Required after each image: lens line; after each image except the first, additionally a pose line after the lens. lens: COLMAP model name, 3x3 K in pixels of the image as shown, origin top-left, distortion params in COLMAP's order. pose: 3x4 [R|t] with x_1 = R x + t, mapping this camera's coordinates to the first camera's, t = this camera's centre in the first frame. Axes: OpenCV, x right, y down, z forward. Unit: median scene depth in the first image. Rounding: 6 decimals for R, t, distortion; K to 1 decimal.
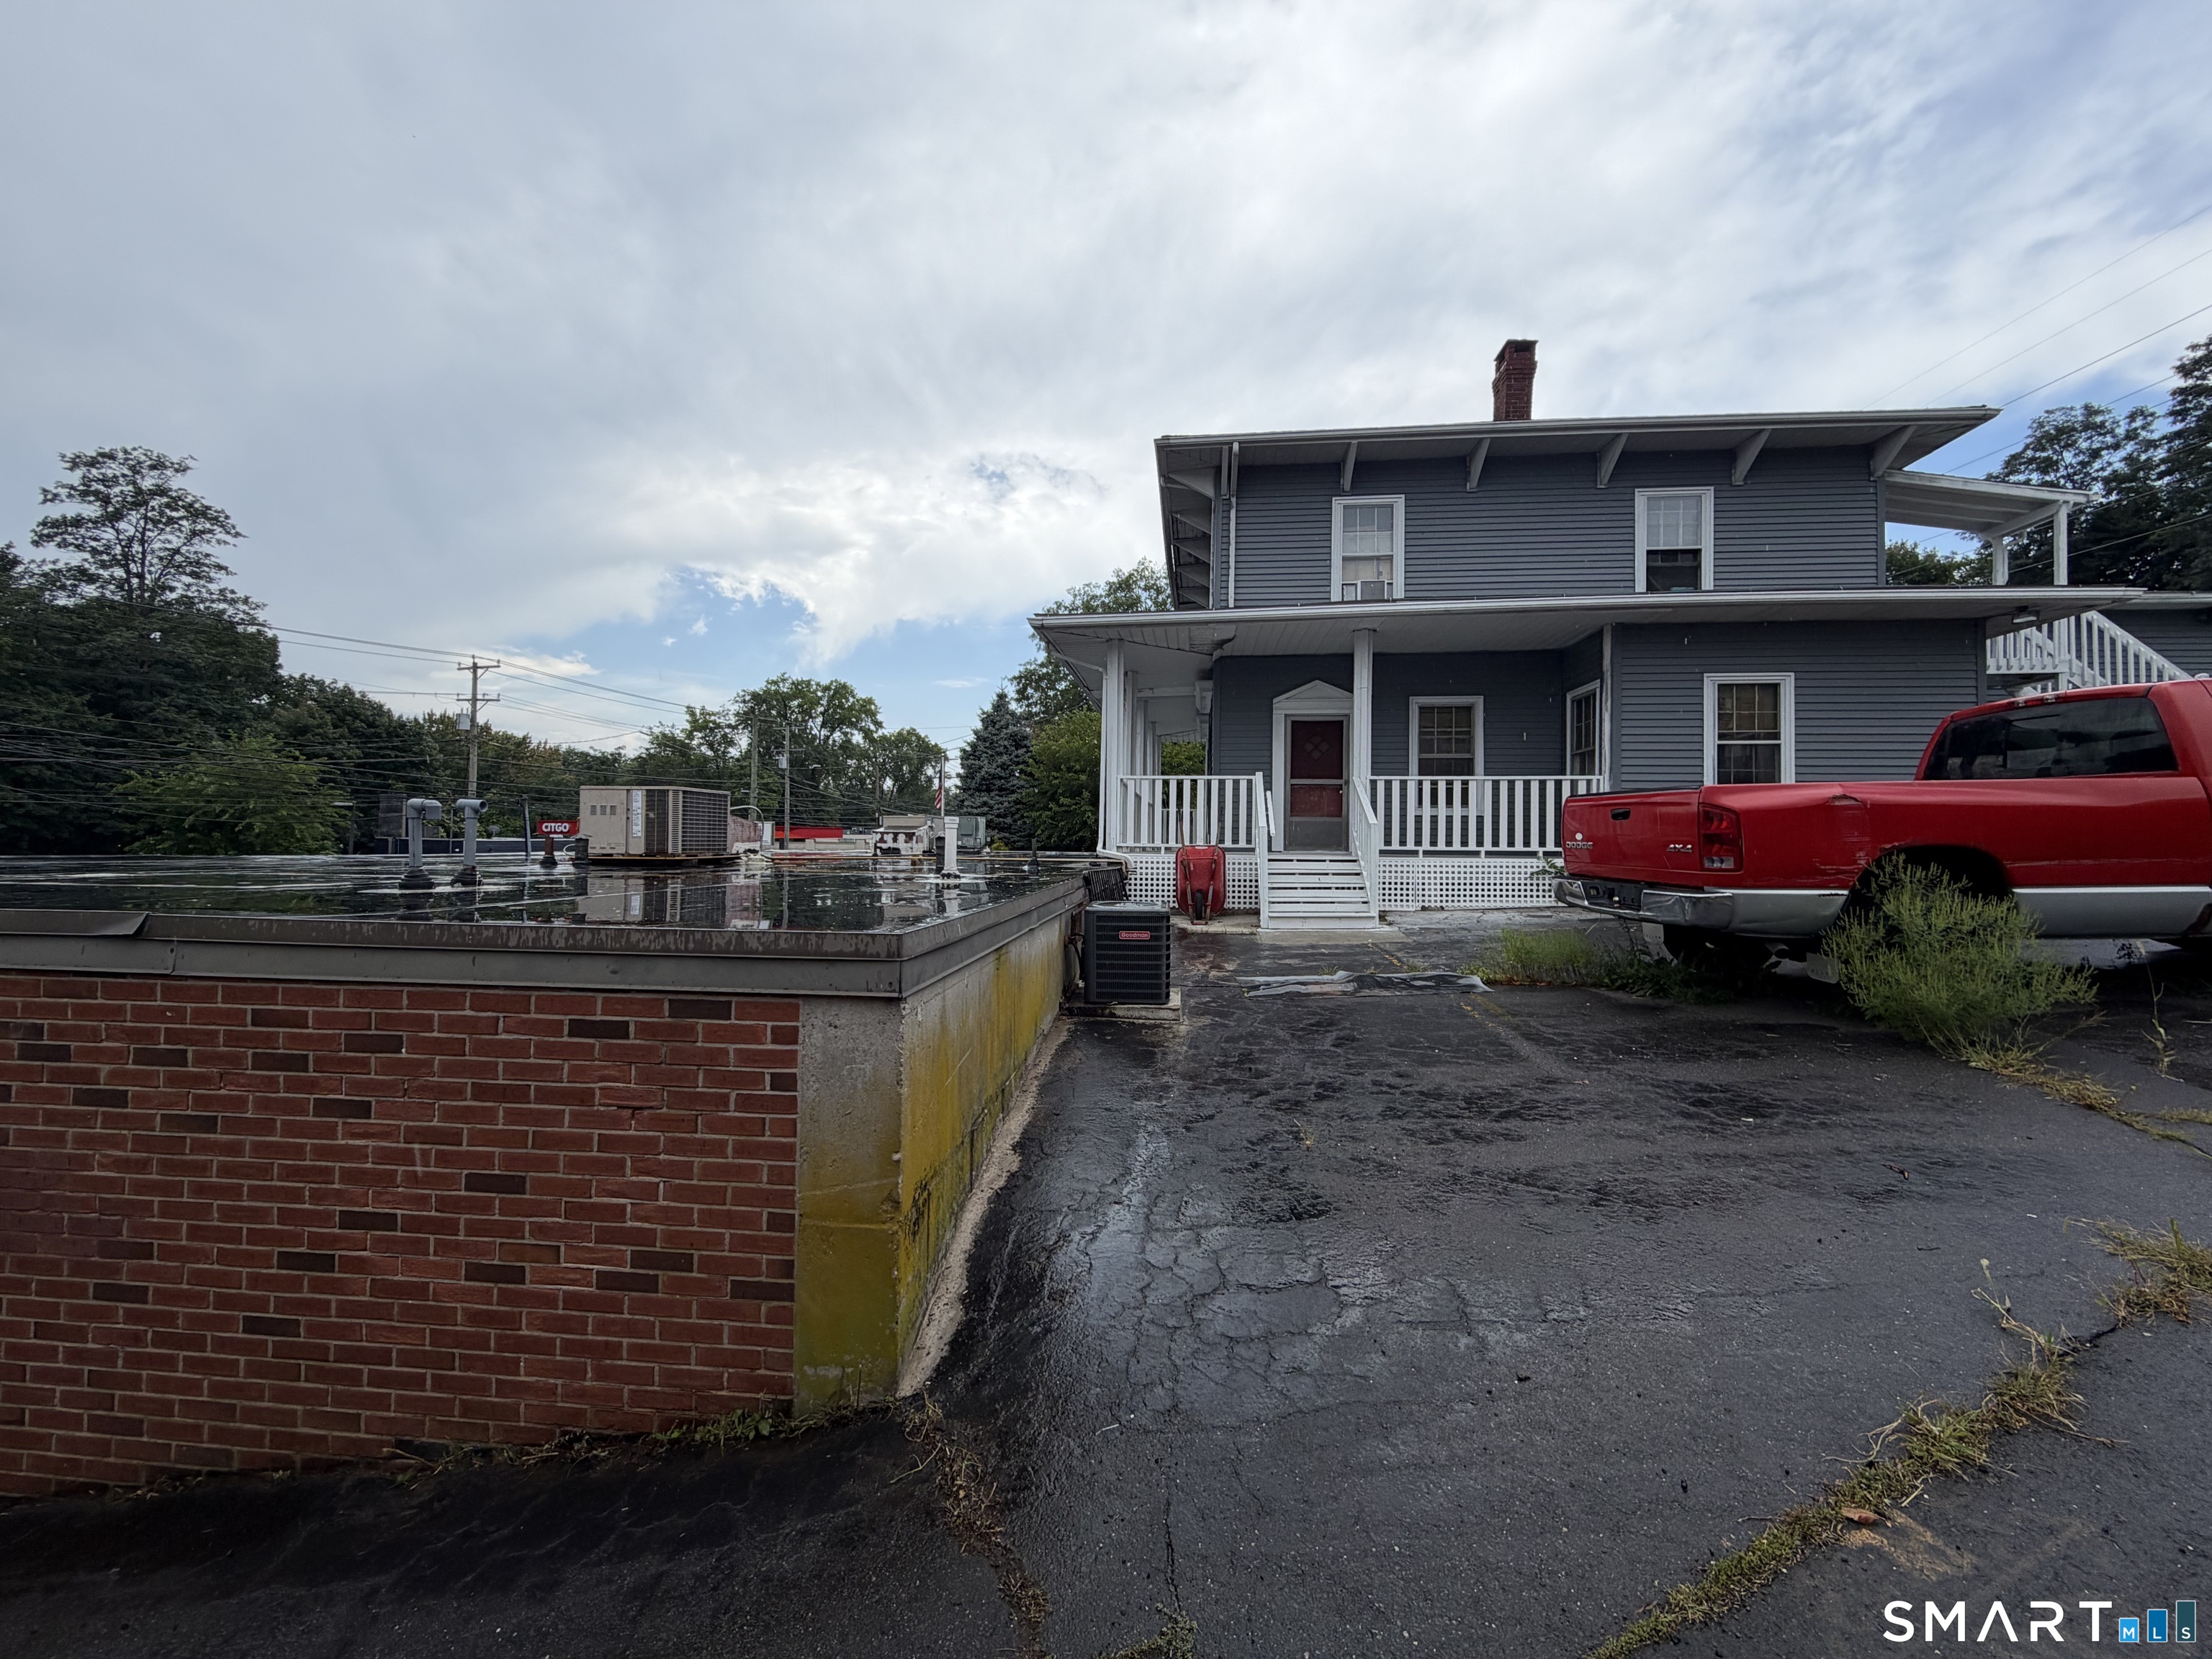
lens RADIAL K [[899.7, 0, 1076.8], [0, 899.7, 866.3], [0, 0, 1]] dist [0.006433, 0.002771]
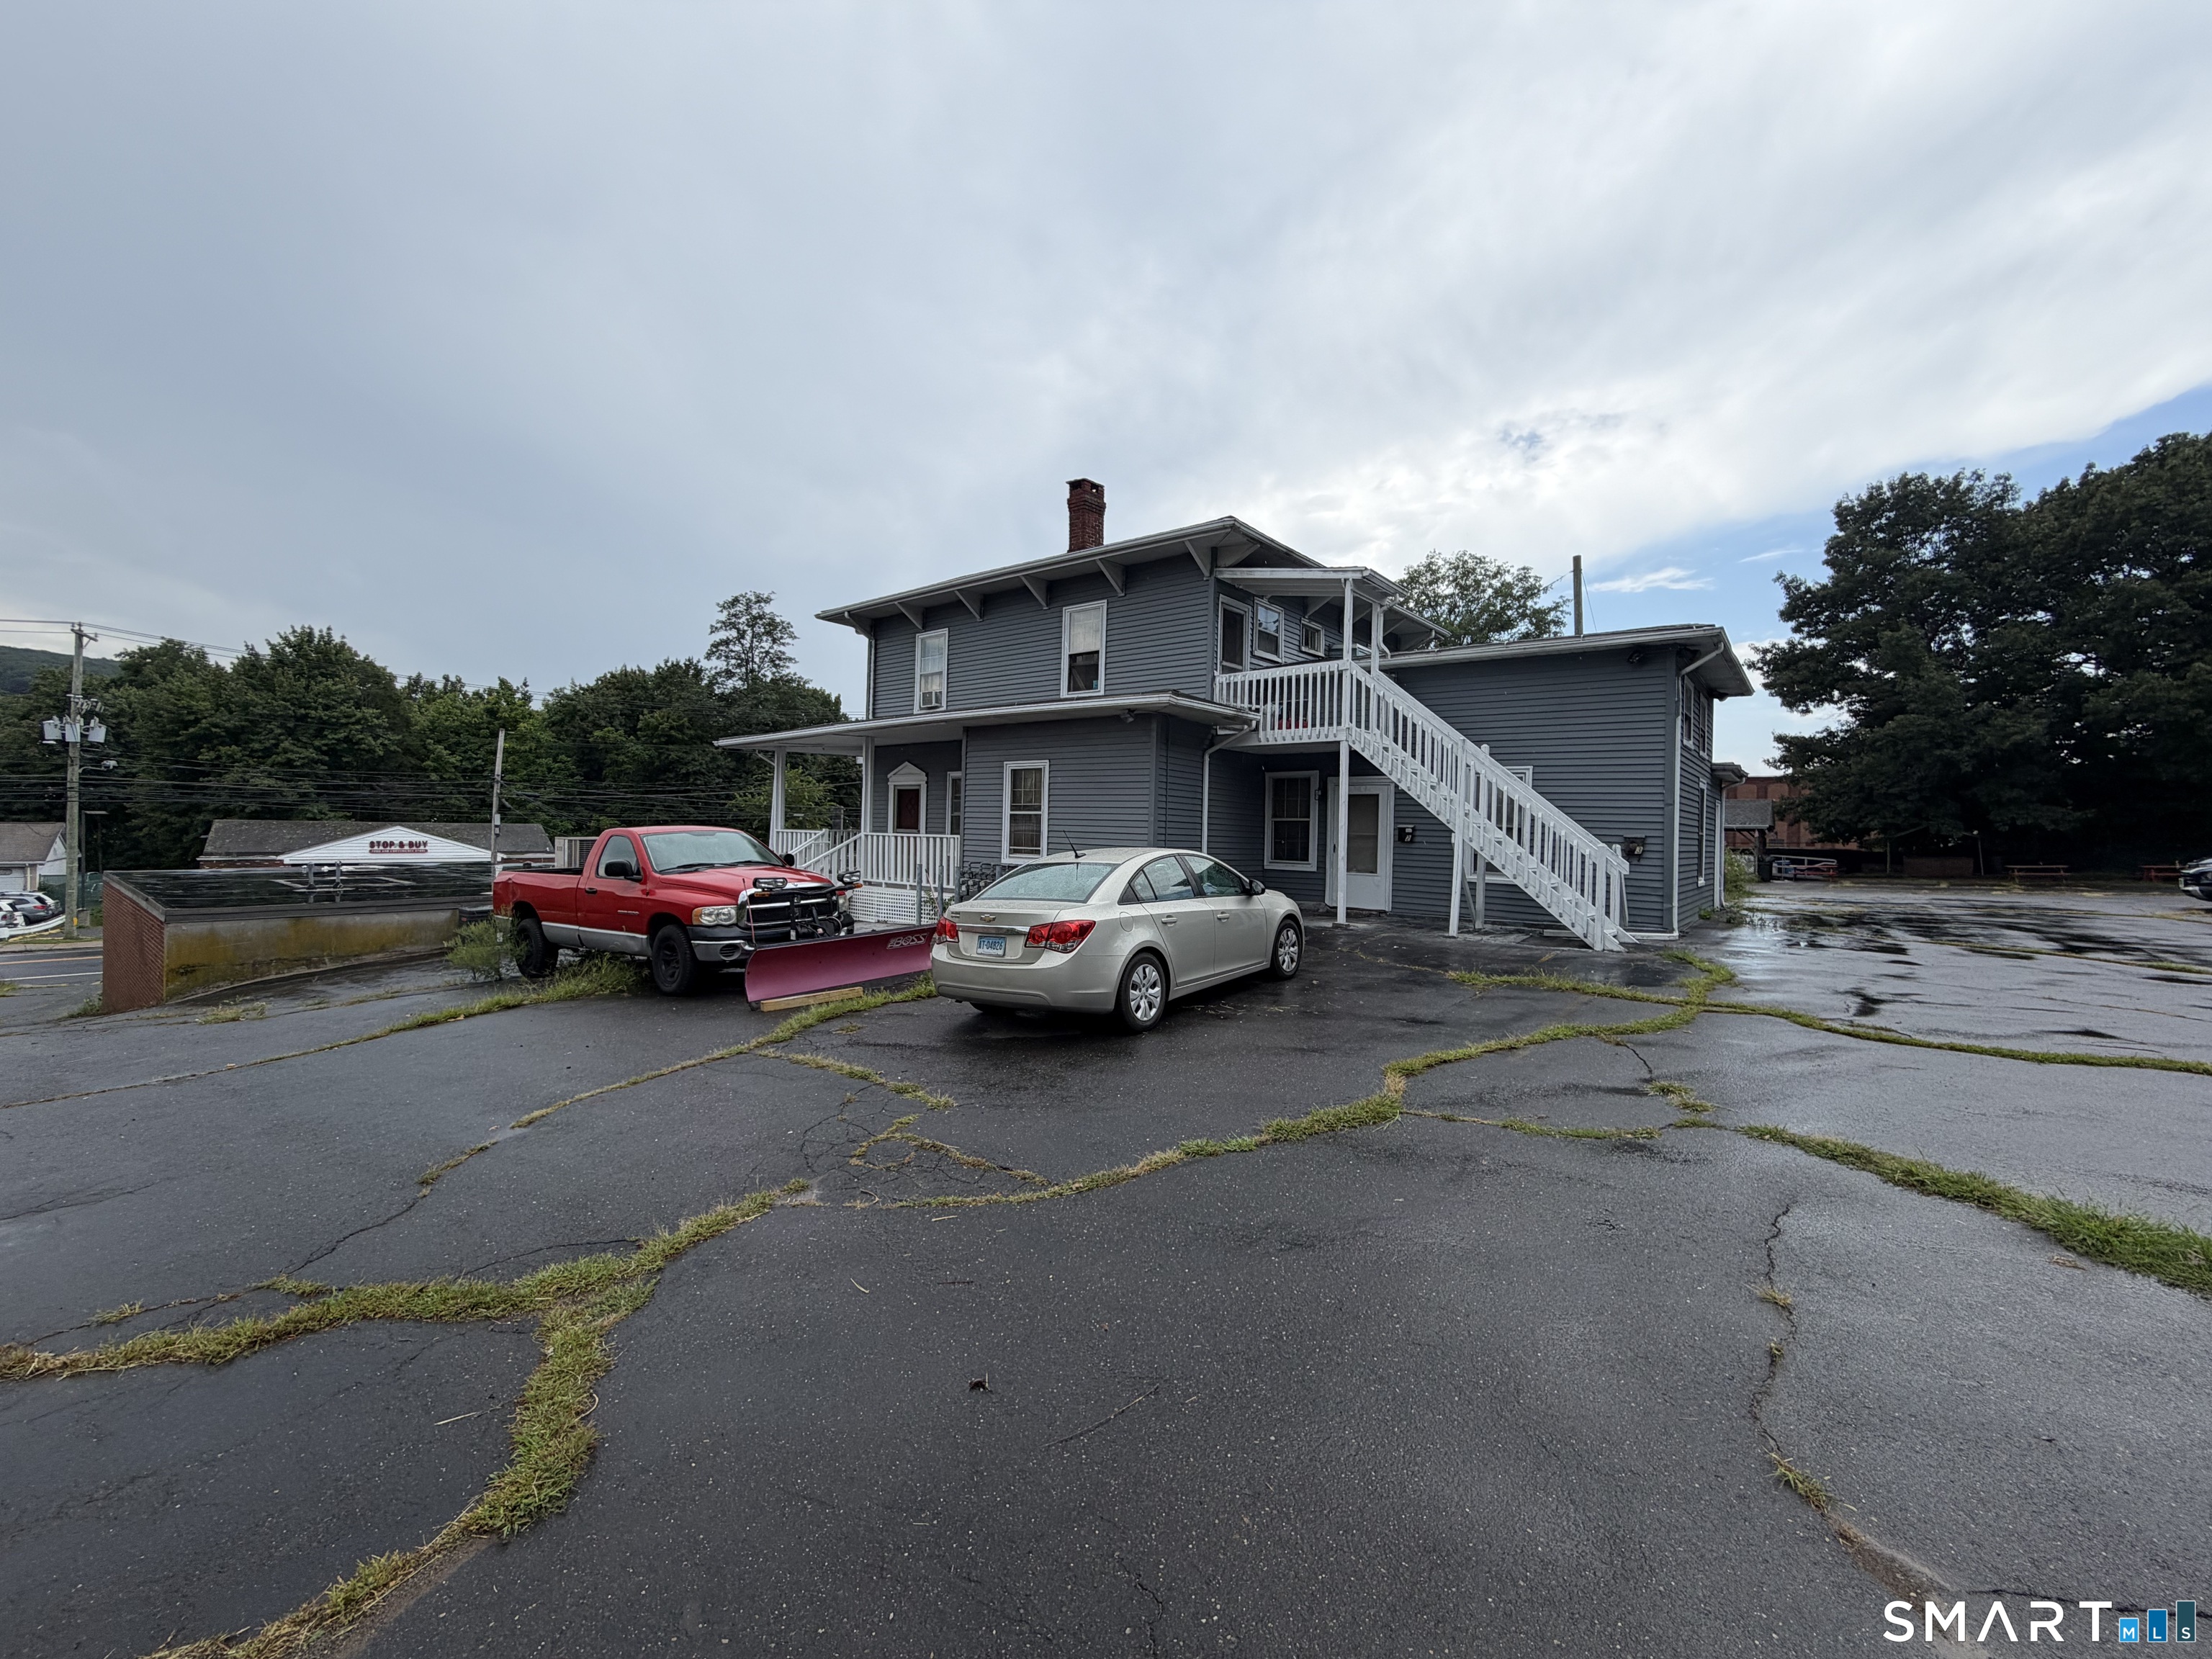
lens RADIAL K [[899.7, 0, 1094.6], [0, 899.7, 836.8], [0, 0, 1]] dist [0.006433, 0.002771]
pose [[0.852631, 0.010820, -0.522401, 0.298746], [-0.024332, 0.999523, -0.019010, -0.015820], [0.521946, 0.028920, 0.852488, -0.014892]]
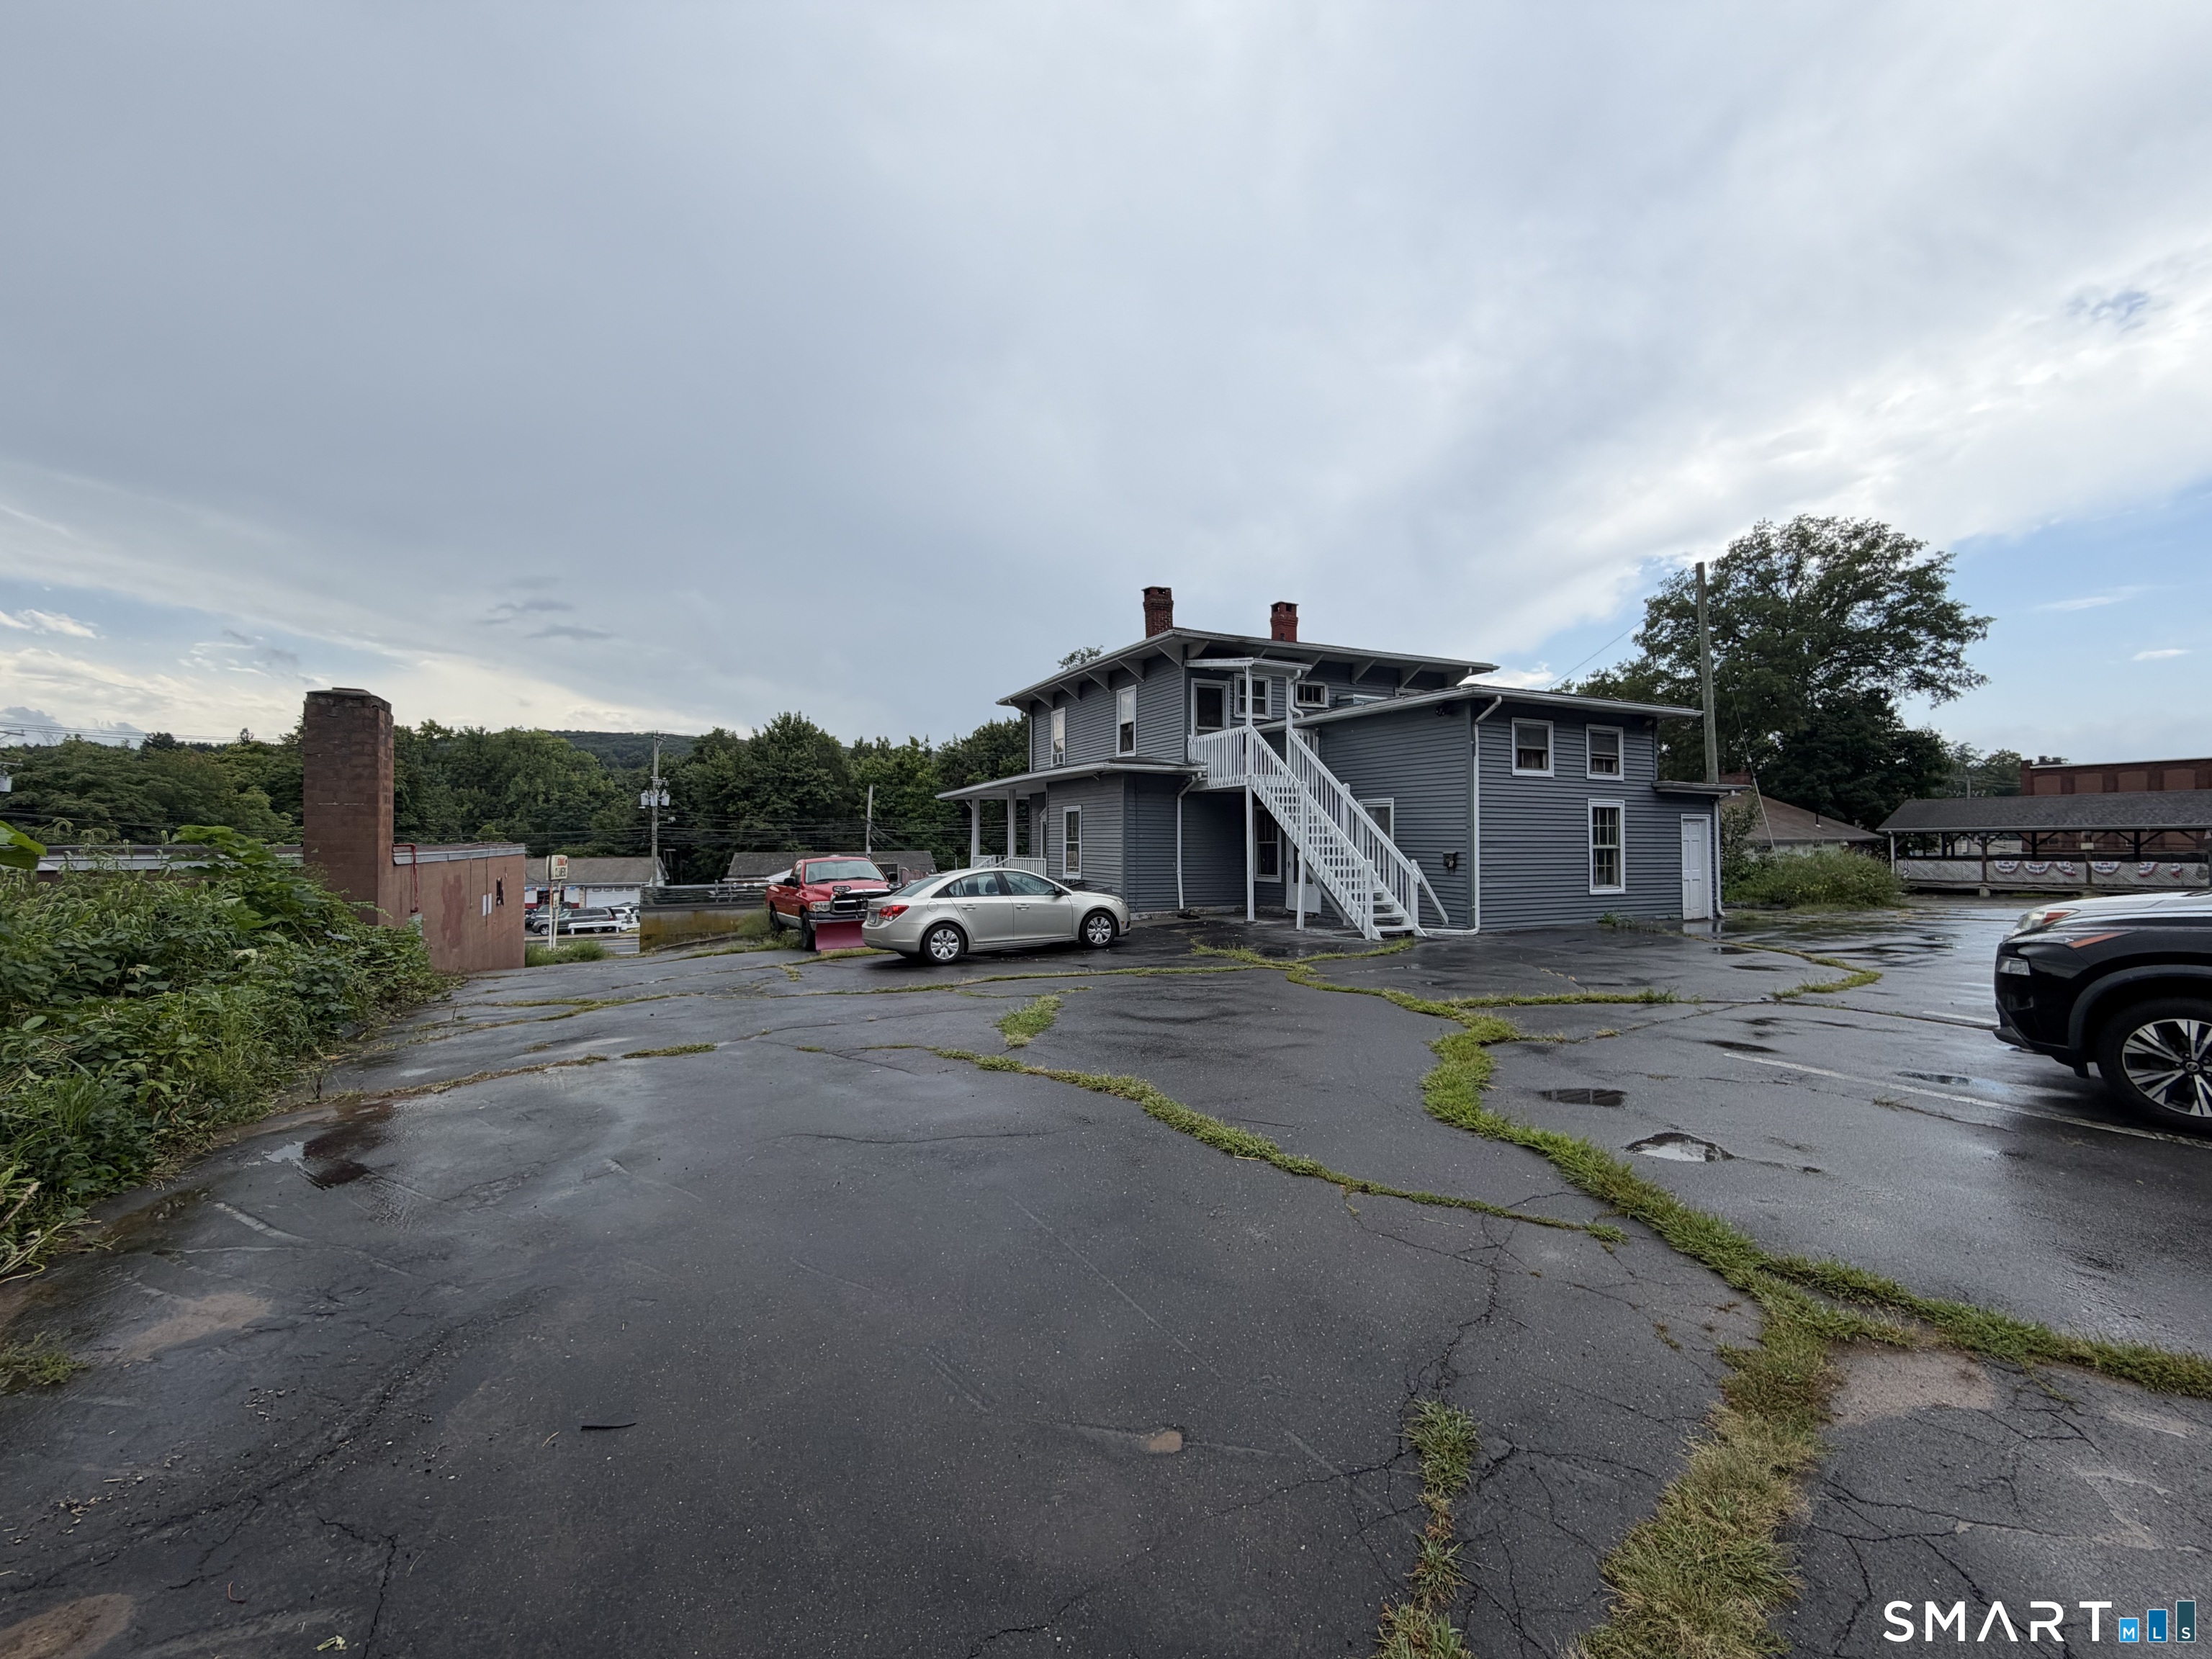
lens RADIAL K [[899.7, 0, 1107.2], [0, 899.7, 829.2], [0, 0, 1]] dist [0.006433, 0.002771]
pose [[0.570856, -0.024964, -0.820671, 0.458292], [-0.014097, 0.999092, -0.040198, -0.017883], [0.820929, 0.034516, 0.569986, -0.002735]]
